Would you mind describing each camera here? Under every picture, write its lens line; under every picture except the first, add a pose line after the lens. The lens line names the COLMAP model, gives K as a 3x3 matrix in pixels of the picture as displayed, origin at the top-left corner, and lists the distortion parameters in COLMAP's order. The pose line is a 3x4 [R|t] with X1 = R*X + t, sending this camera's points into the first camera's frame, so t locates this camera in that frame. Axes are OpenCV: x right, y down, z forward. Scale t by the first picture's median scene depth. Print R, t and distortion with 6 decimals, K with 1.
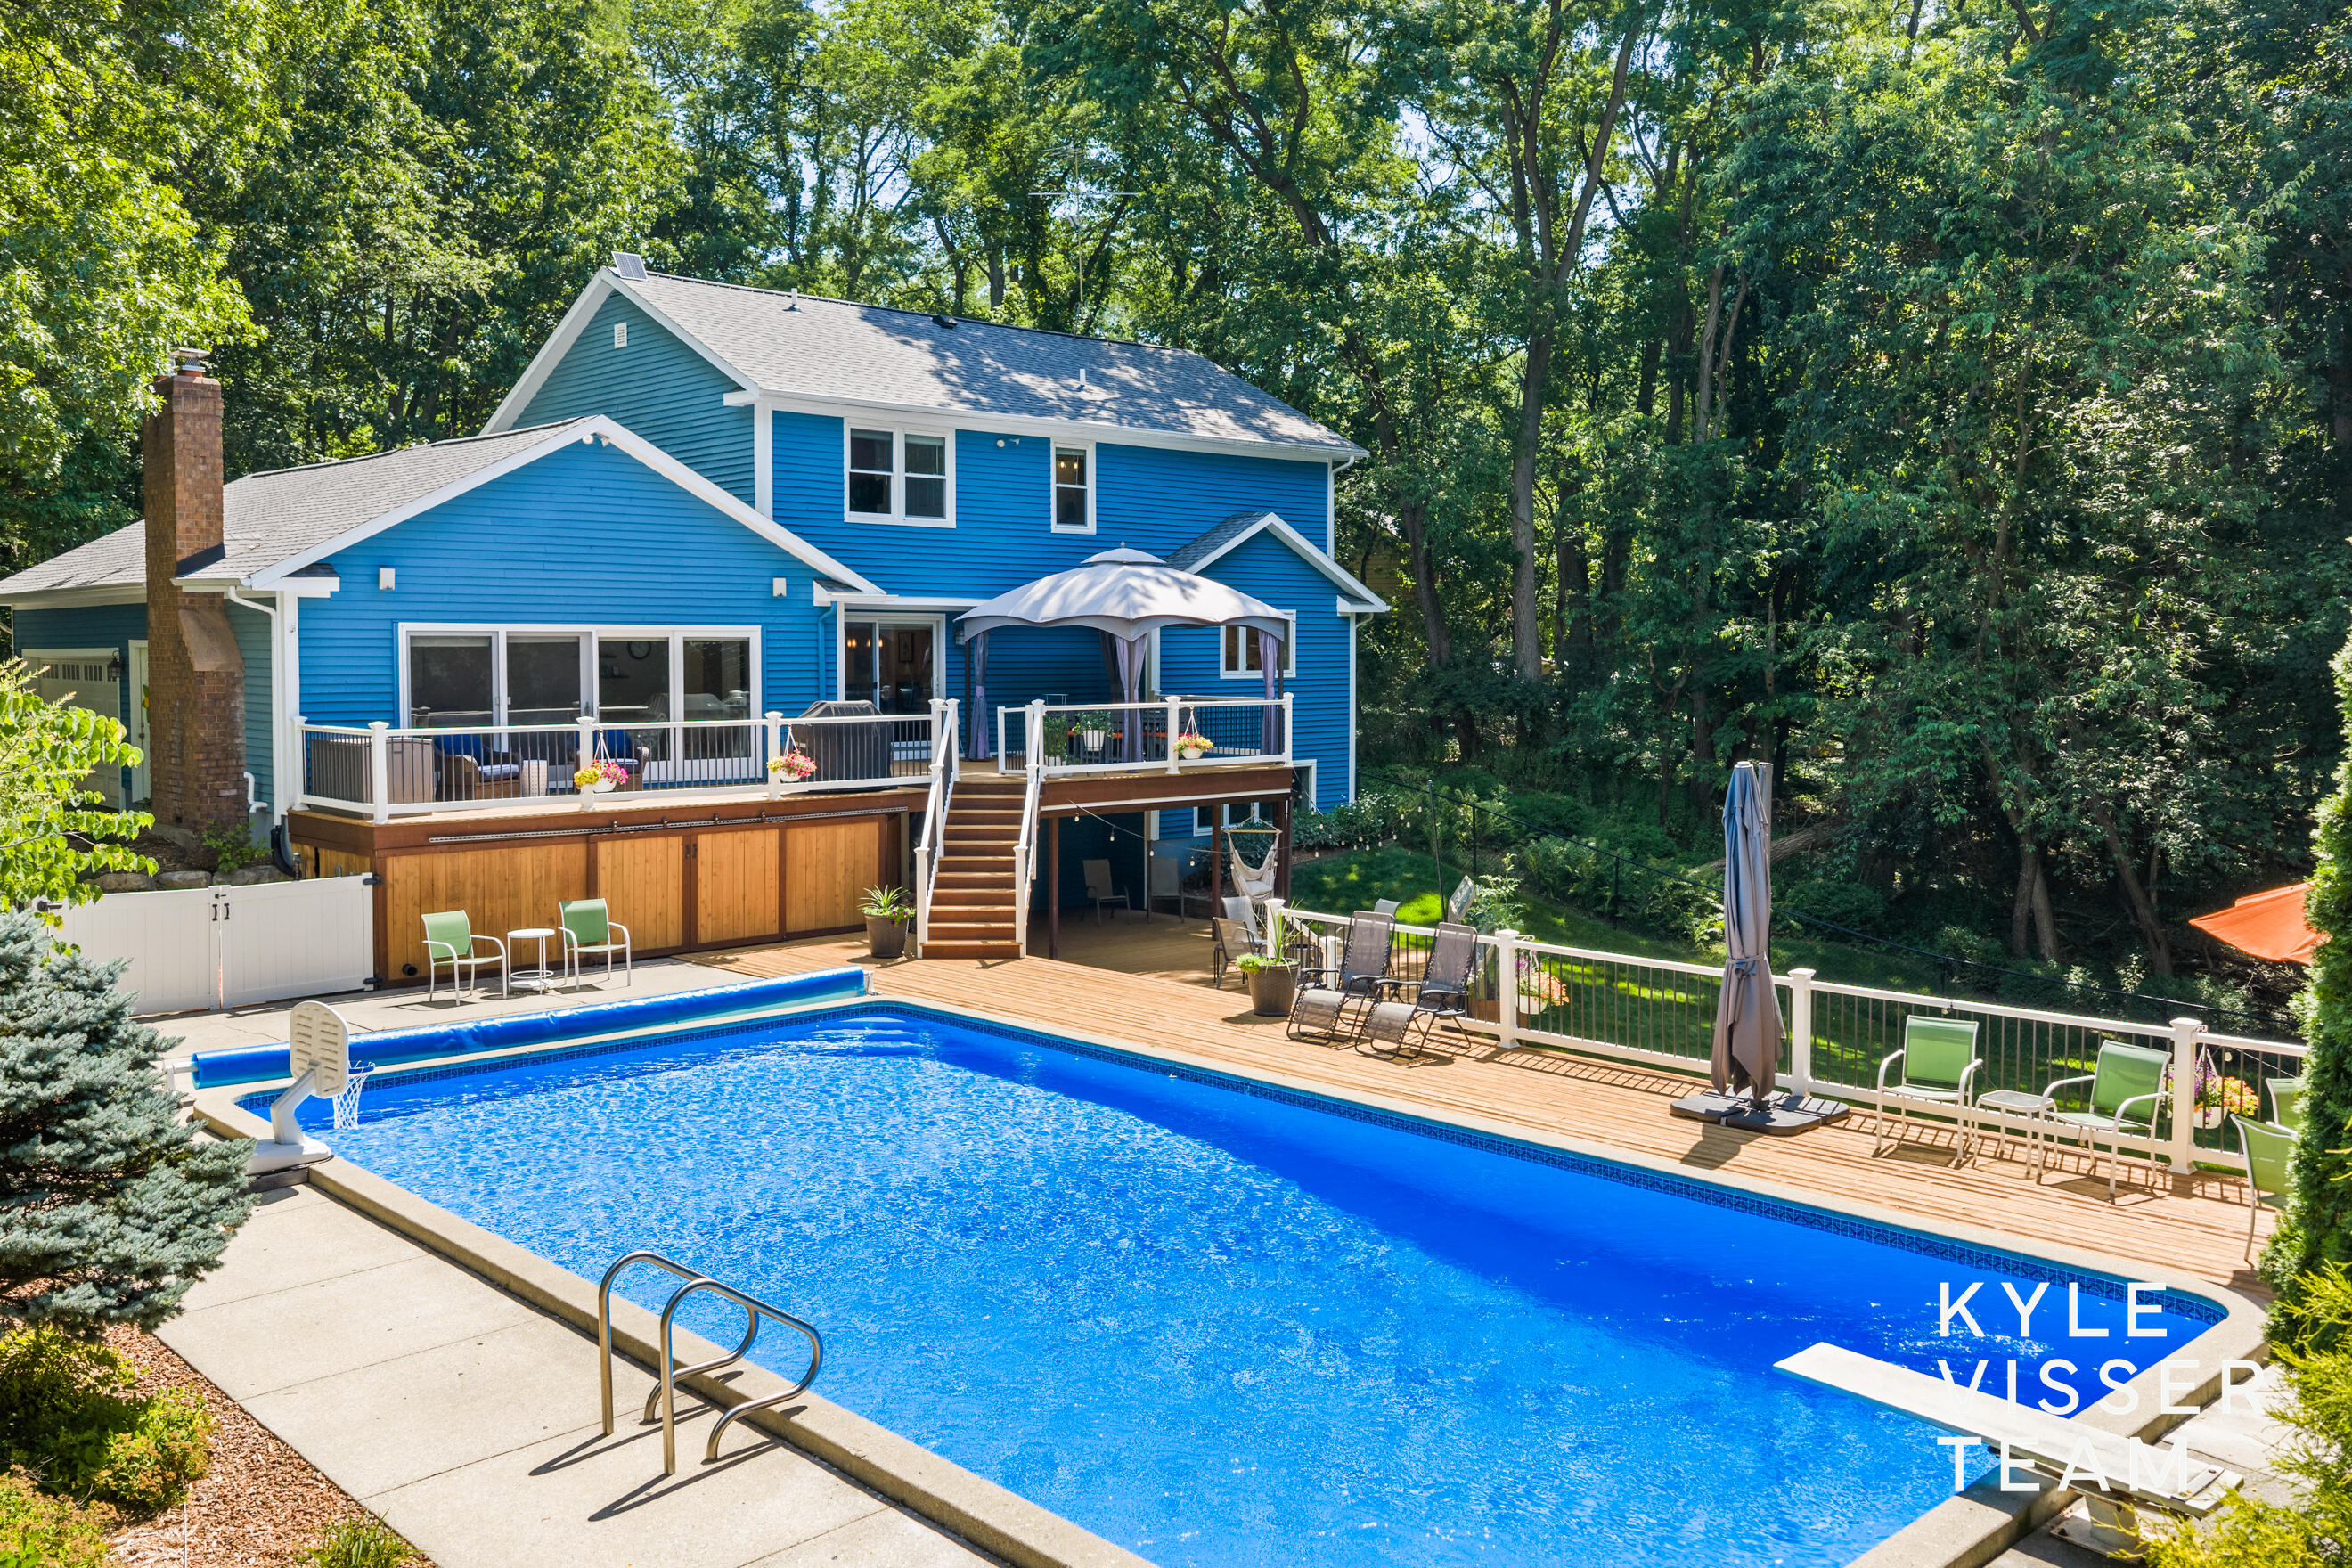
lens RADIAL K [[1936.7, 0, 1183.2], [0, 1936.7, 783.8], [0, 0, 1]] dist [-0.004502, 0.001820]
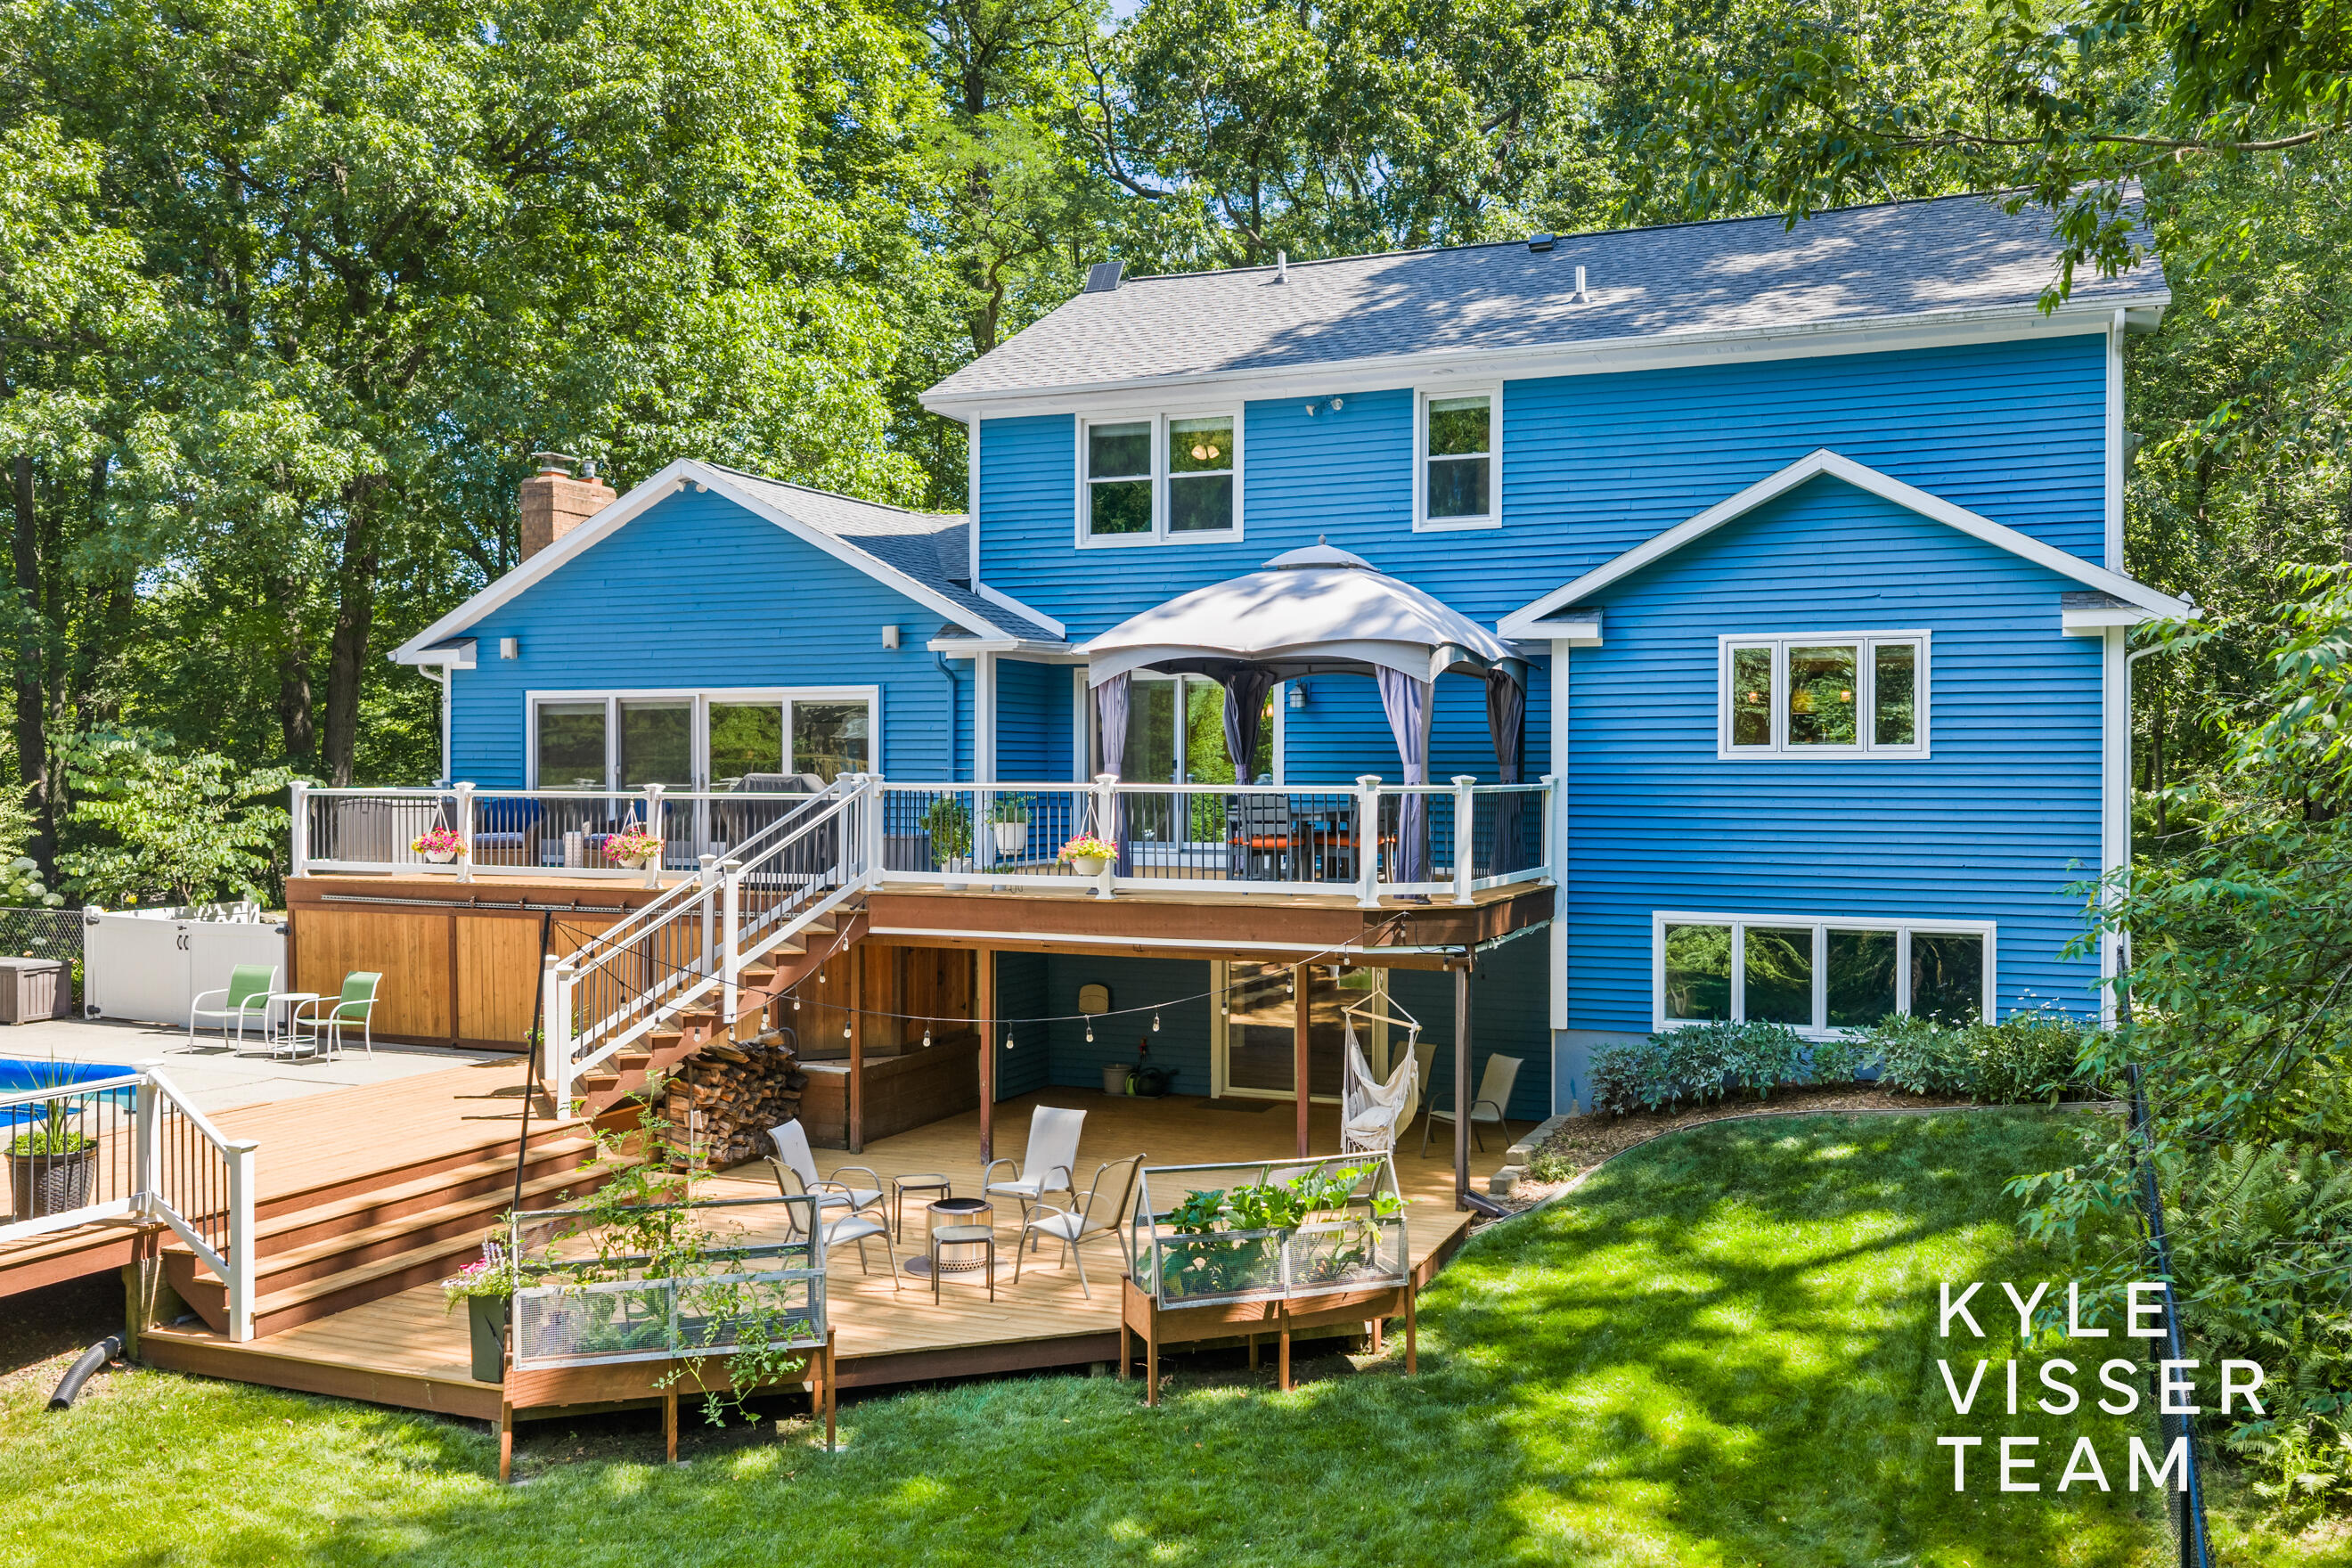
lens RADIAL K [[1936.7, 0, 1188.0], [0, 1936.7, 781.5], [0, 0, 1]] dist [-0.004502, 0.001820]
pose [[0.409592, 0.009459, -0.912220, 0.597375], [-0.062870, 0.997862, -0.017882, -0.034672], [0.910100, 0.064675, 0.409311, 0.800660]]
